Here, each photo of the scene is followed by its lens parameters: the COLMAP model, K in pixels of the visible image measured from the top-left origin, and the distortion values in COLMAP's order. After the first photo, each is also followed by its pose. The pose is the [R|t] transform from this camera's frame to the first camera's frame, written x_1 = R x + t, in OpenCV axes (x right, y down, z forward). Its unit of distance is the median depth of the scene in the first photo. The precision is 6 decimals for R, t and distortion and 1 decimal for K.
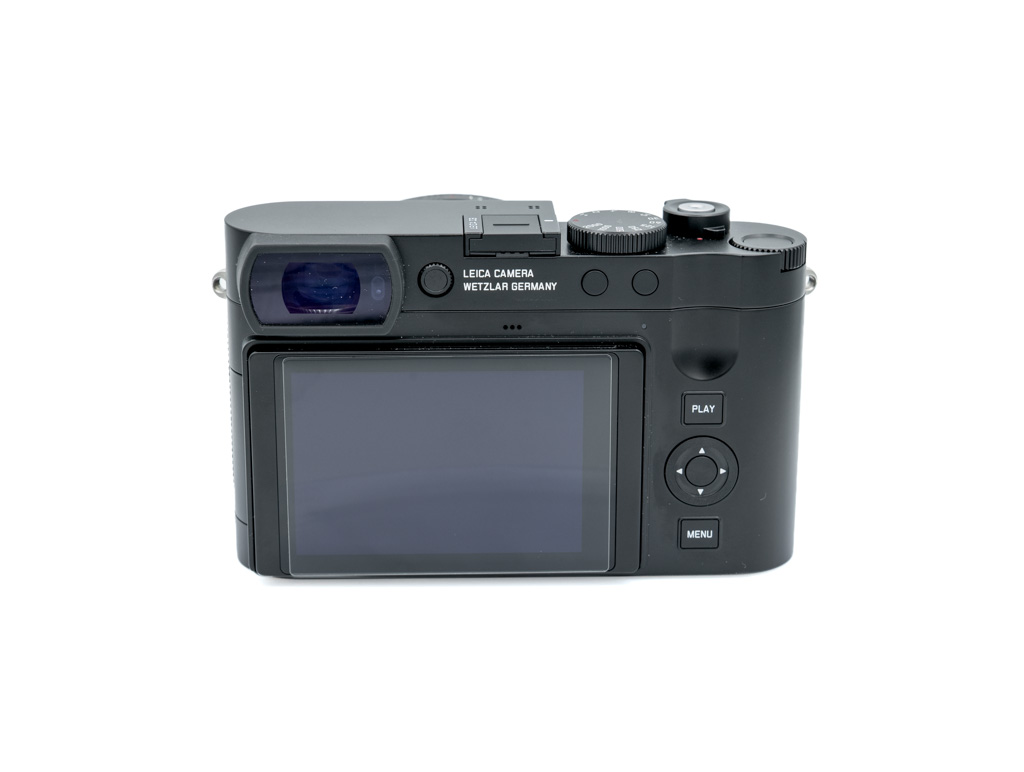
lens RADIAL K [[2205.0, 0, 512.0], [0, 2205.0, 386.0], [0, 0, 1]] dist [0.004959, 0.008613]
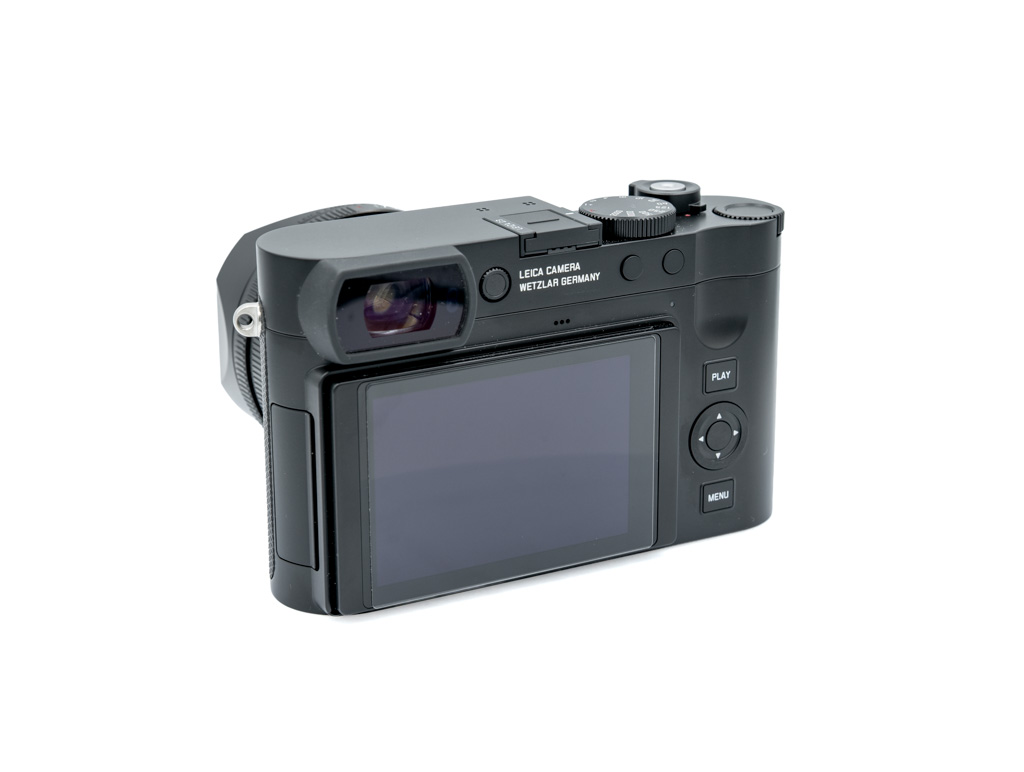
lens RADIAL K [[2205.0, 0, 512.0], [0, 2205.0, 386.0], [0, 0, 1]] dist [0.004959, 0.008613]
pose [[0.894889, -0.146179, 0.421670, -0.448634], [0.144884, 0.988818, 0.035311, -0.036565], [-0.422117, 0.029494, 0.906061, 0.097183]]
